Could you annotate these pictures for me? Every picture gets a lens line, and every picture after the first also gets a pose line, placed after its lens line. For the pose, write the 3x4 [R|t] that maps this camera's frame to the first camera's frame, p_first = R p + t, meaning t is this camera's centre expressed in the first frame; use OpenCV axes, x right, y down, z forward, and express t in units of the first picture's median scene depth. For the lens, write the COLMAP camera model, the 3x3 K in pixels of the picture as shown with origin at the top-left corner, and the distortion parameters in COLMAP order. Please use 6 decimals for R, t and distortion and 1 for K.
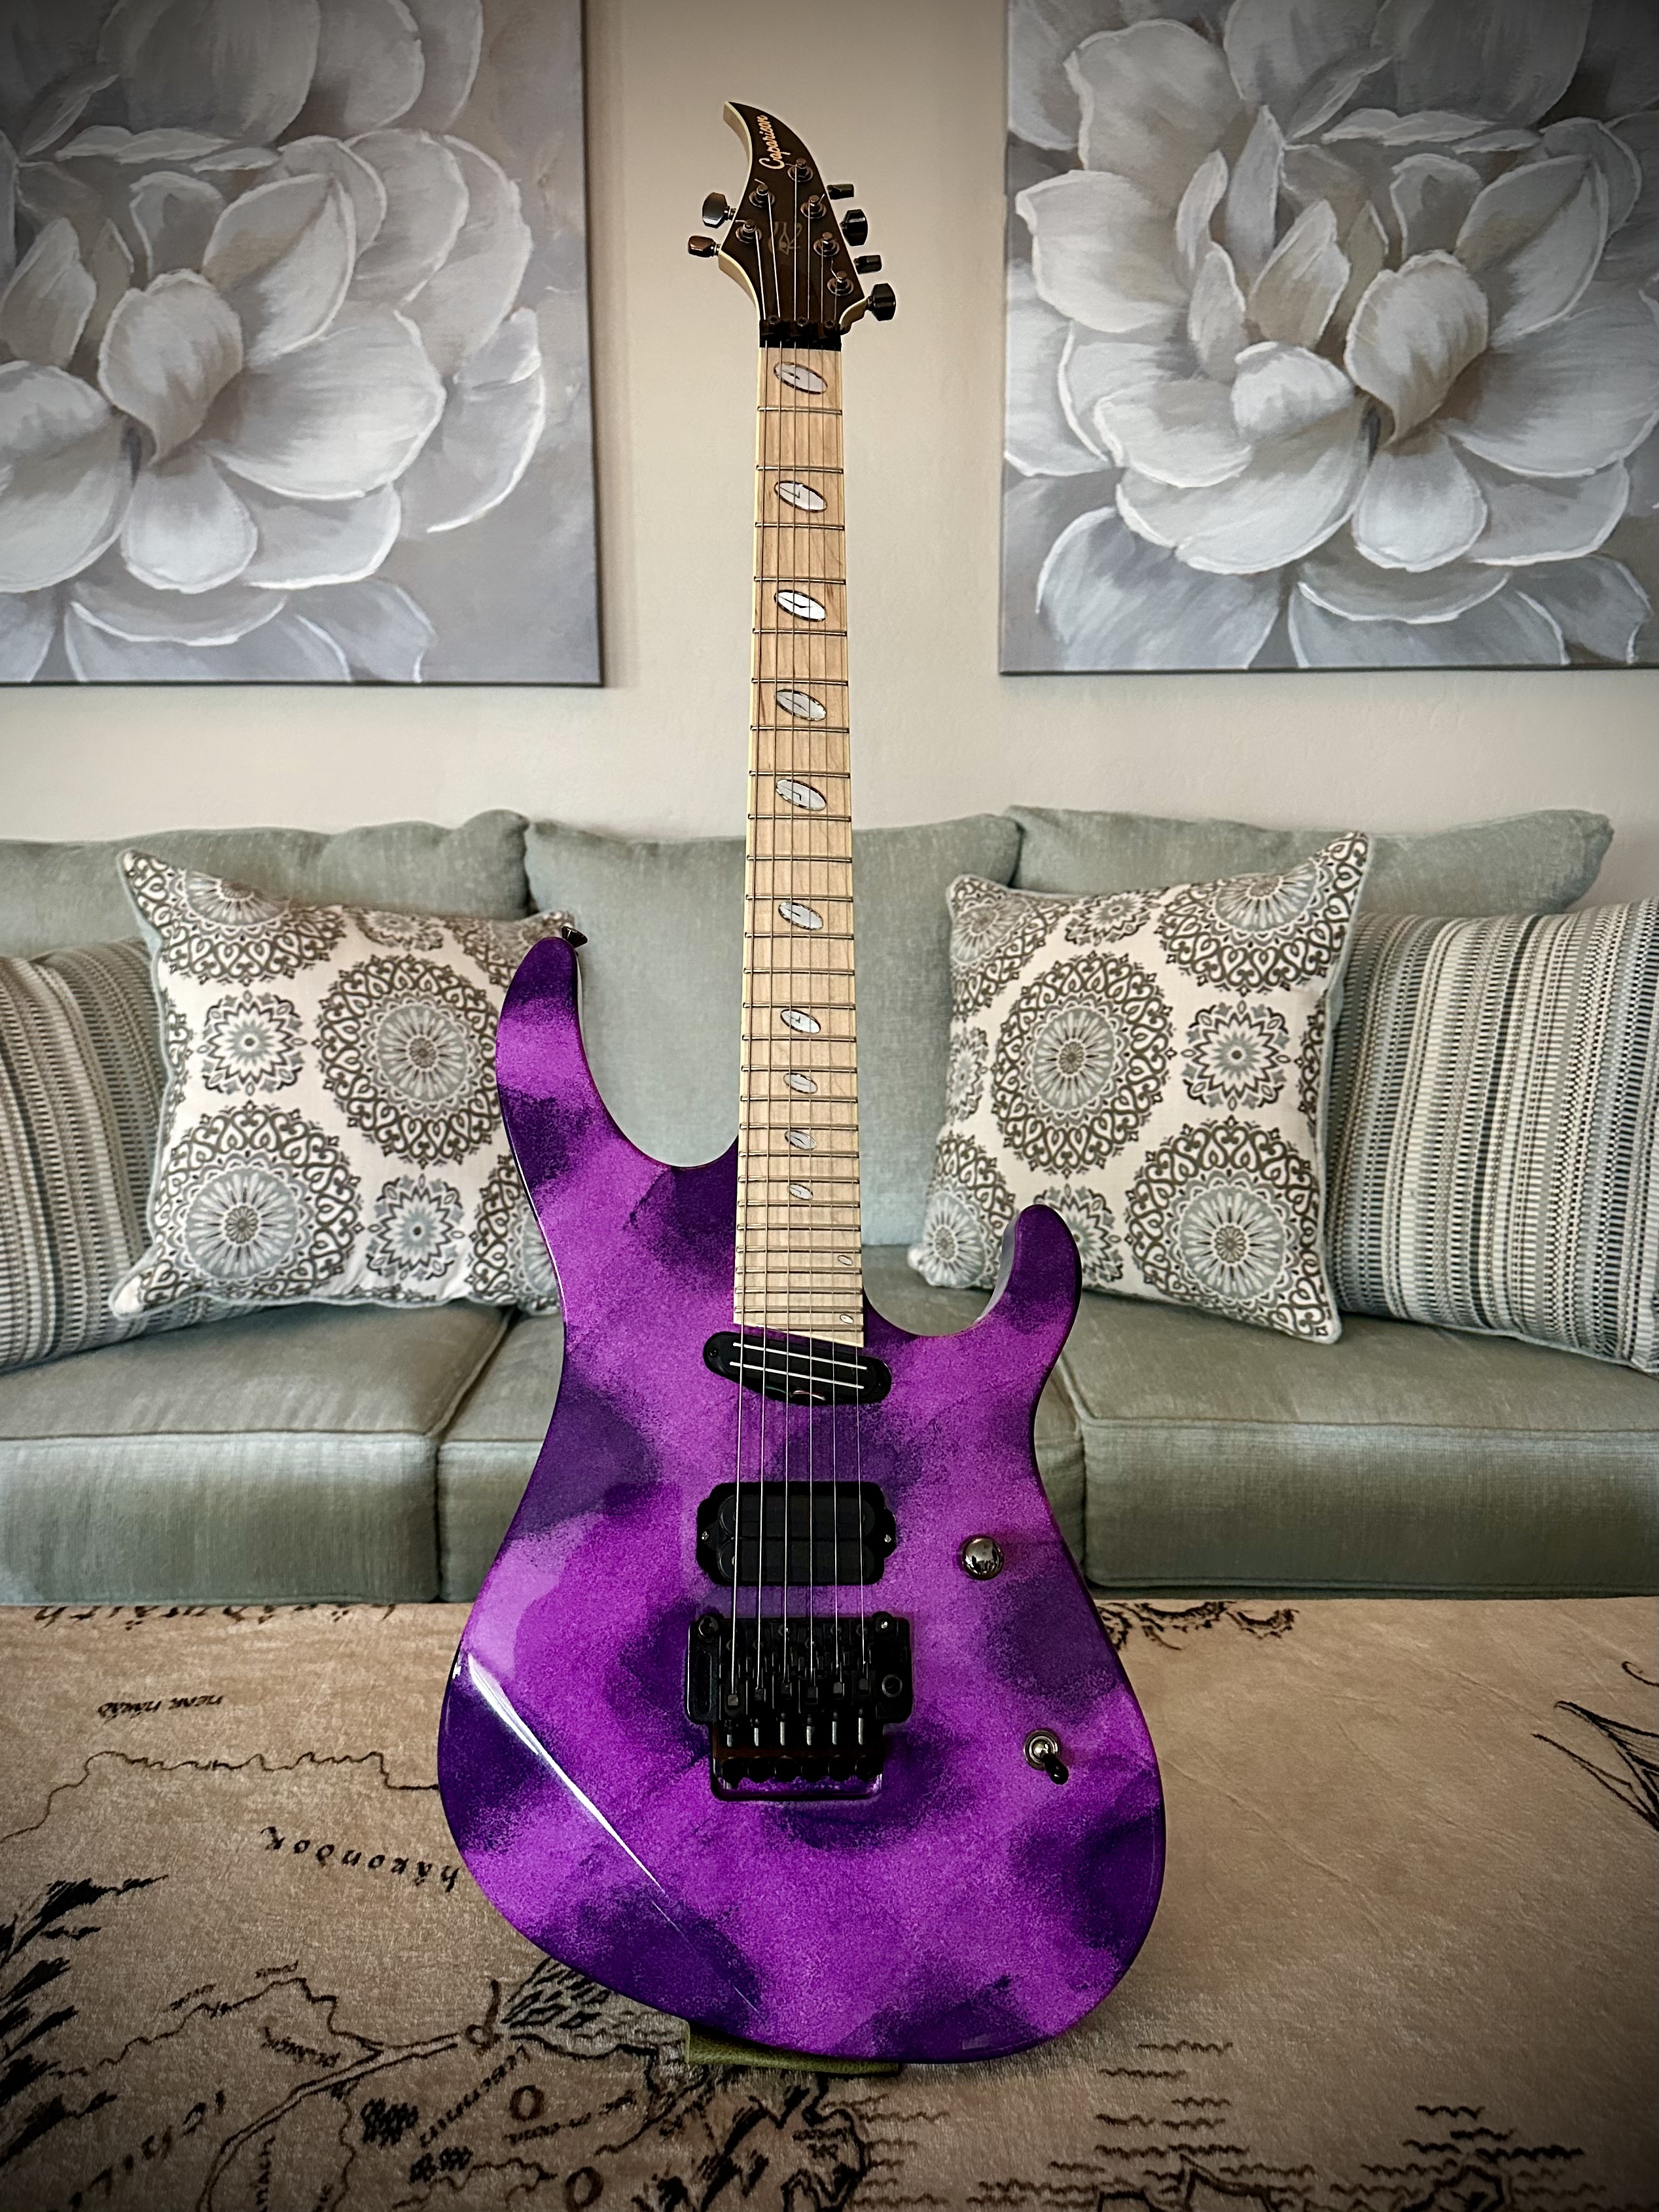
lens RADIAL K [[1860.6, 0, 817.9], [0, 1860.6, 1058.7], [0, 0, 1]] dist [0.041997, -0.066477]
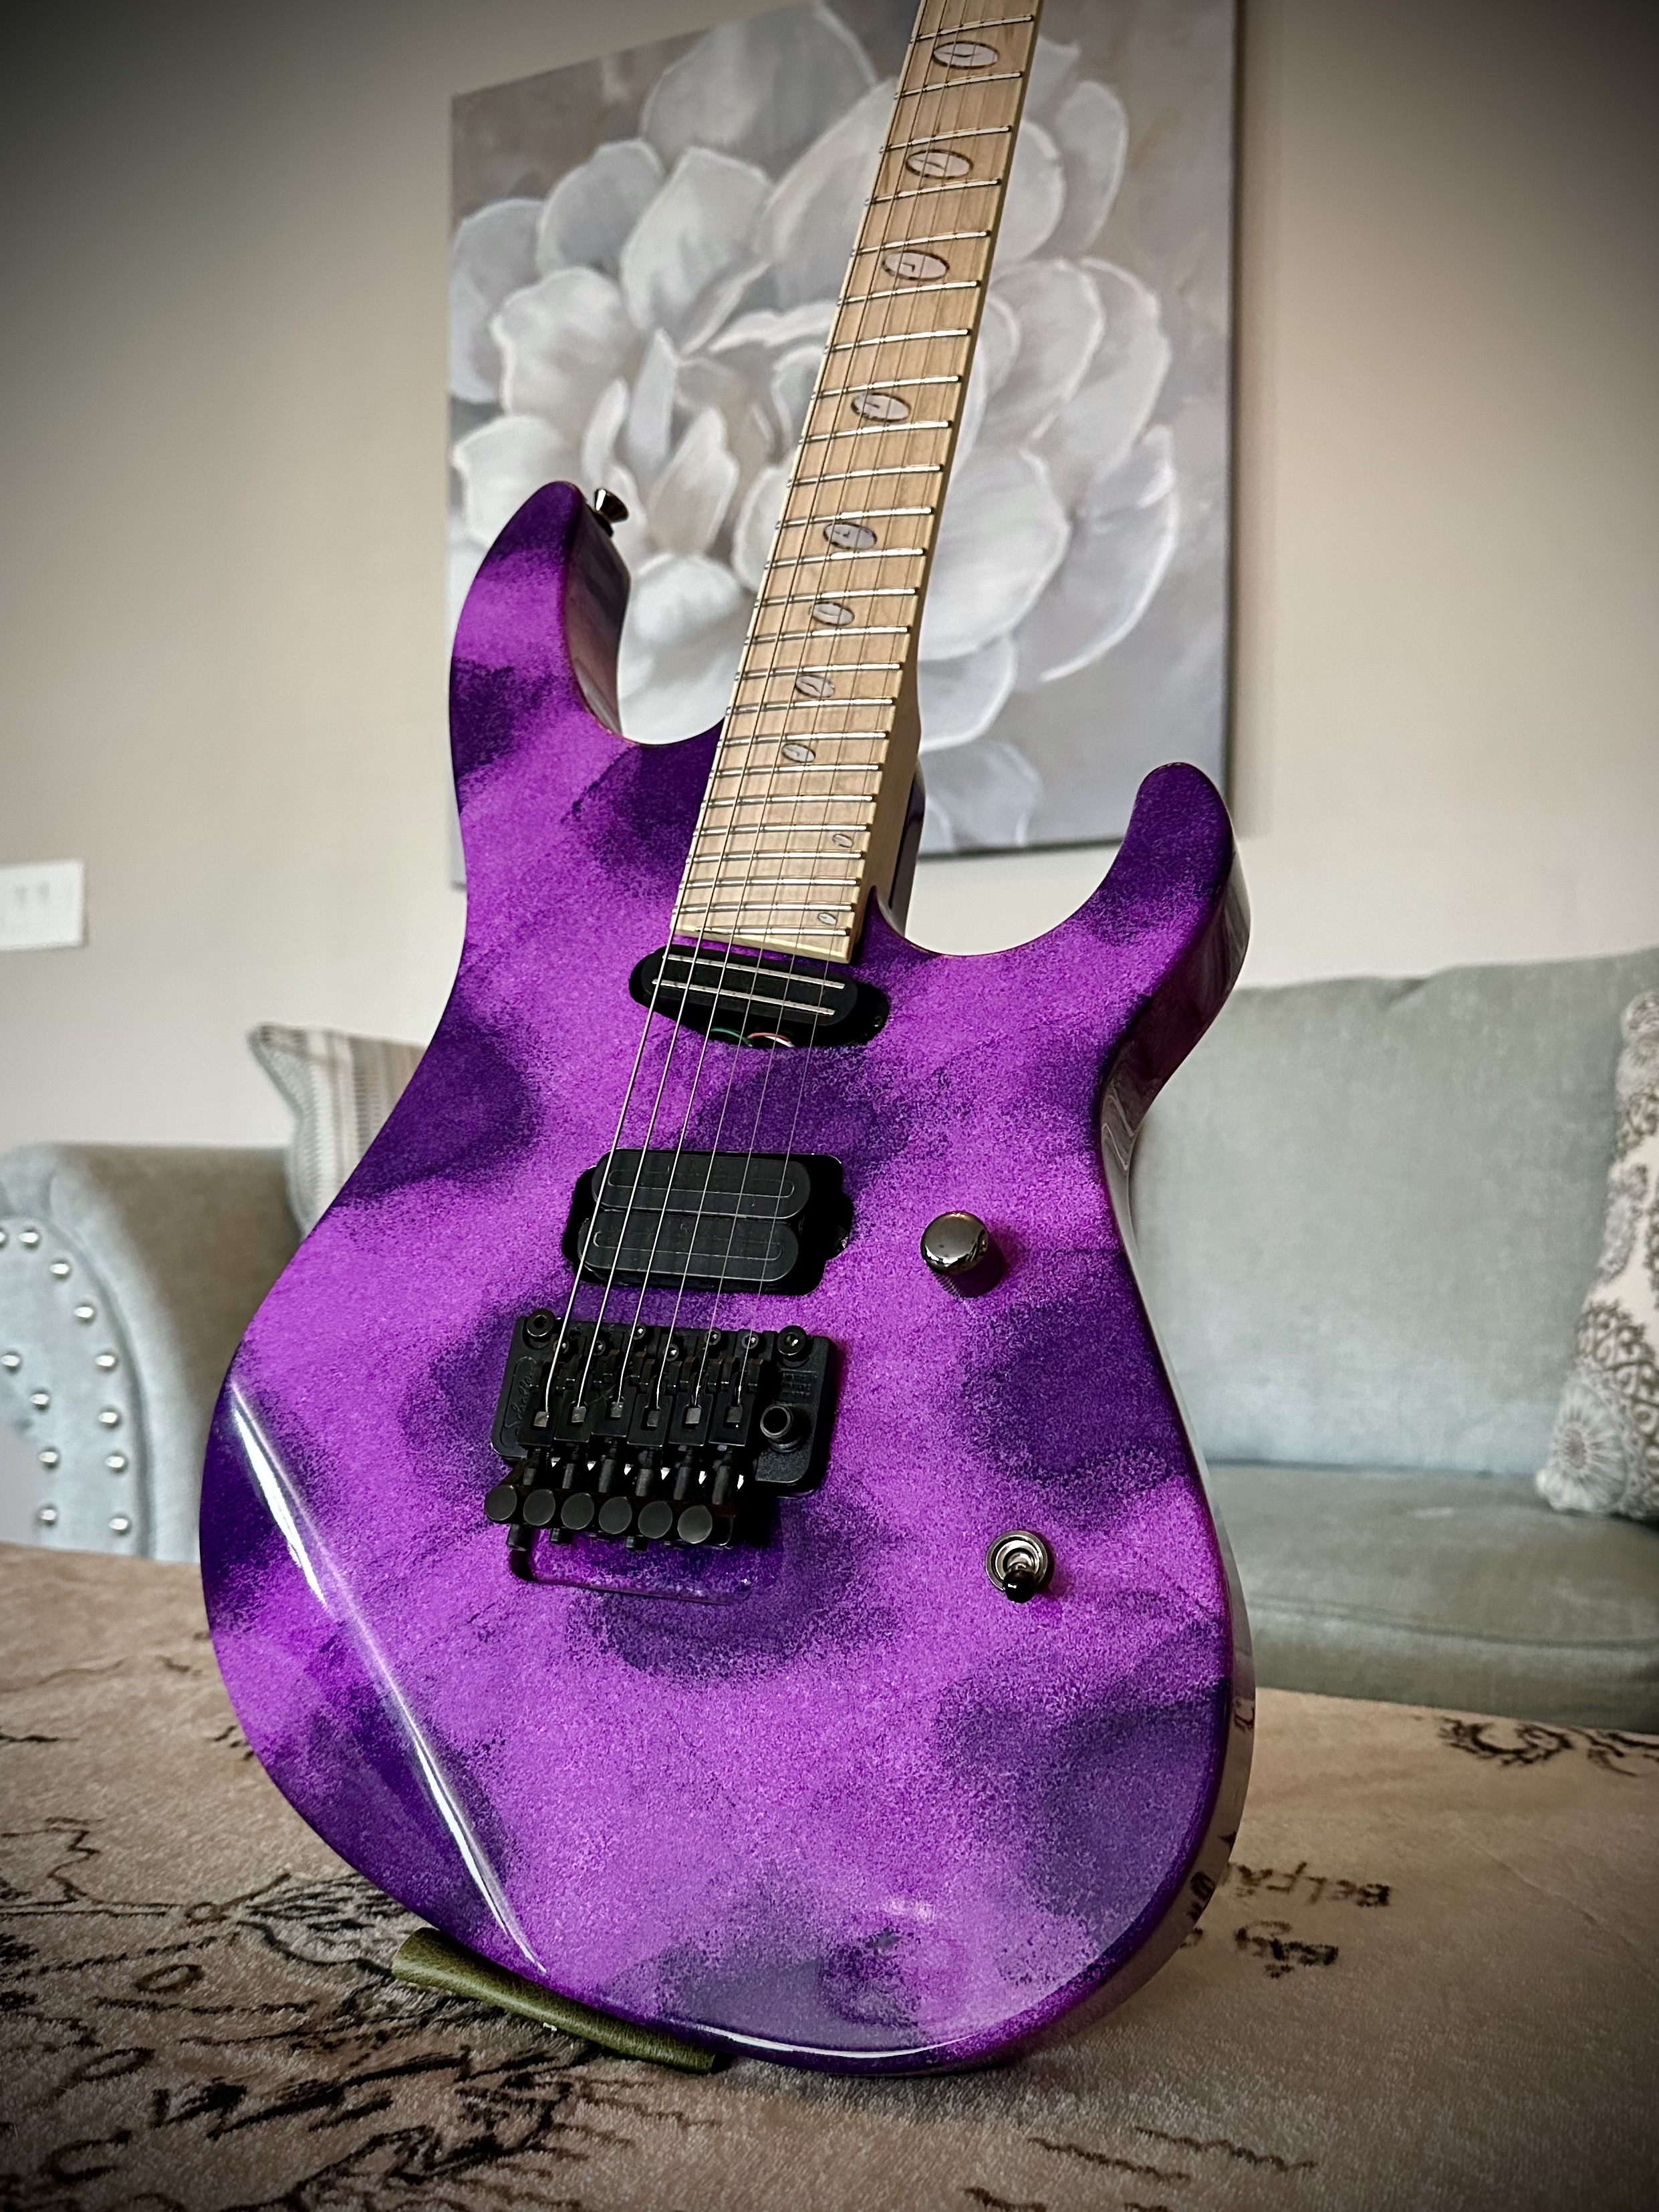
lens RADIAL K [[1926.6, 0, 813.2], [0, 1926.6, 1265.6], [0, 0, 1]] dist [0.098103, -0.190965]
pose [[0.904499, 0.027078, -0.425615, 0.125693], [-0.080410, 0.990911, -0.107841, 0.139585], [0.418826, 0.131766, 0.898455, 0.171323]]
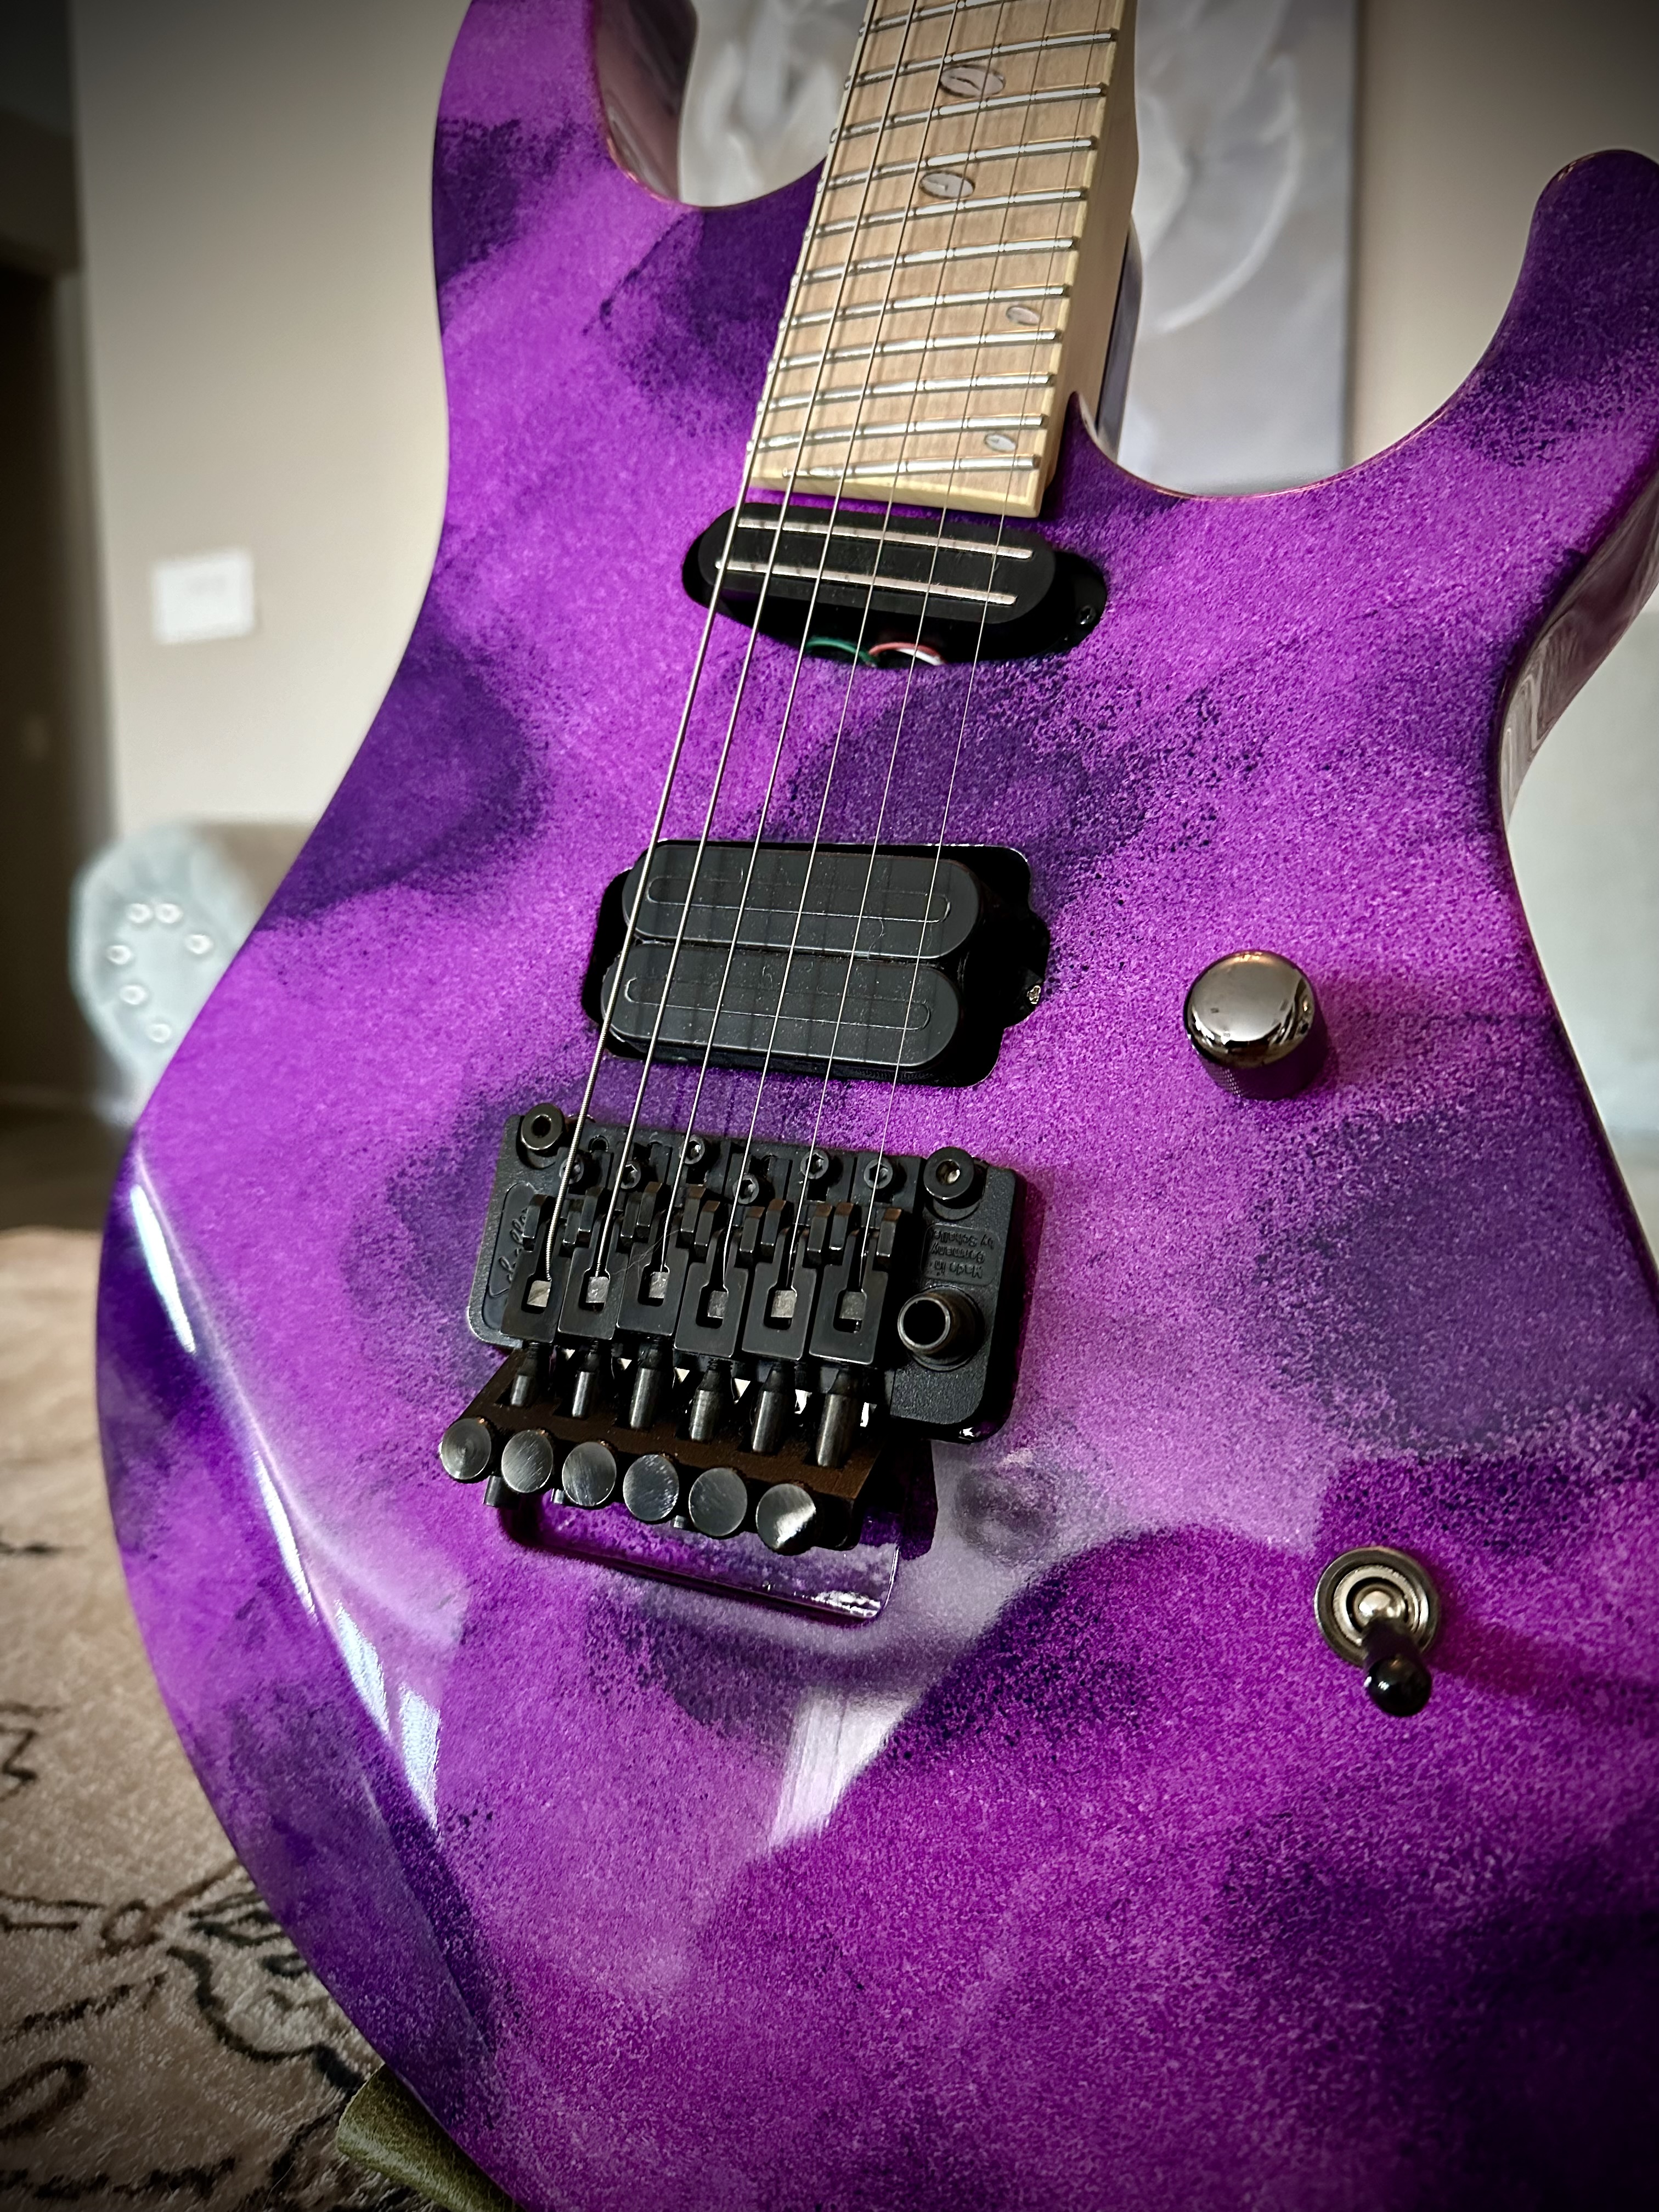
lens RADIAL K [[1596.7, 0, 828.4], [0, 1596.7, 1117.5], [0, 0, 1]] dist [0.002744, -0.032646]
pose [[0.878149, 0.077114, -0.472131, 0.063934], [-0.072833, 0.996969, 0.027371, 0.115061], [0.472810, 0.010351, 0.881104, 0.288422]]
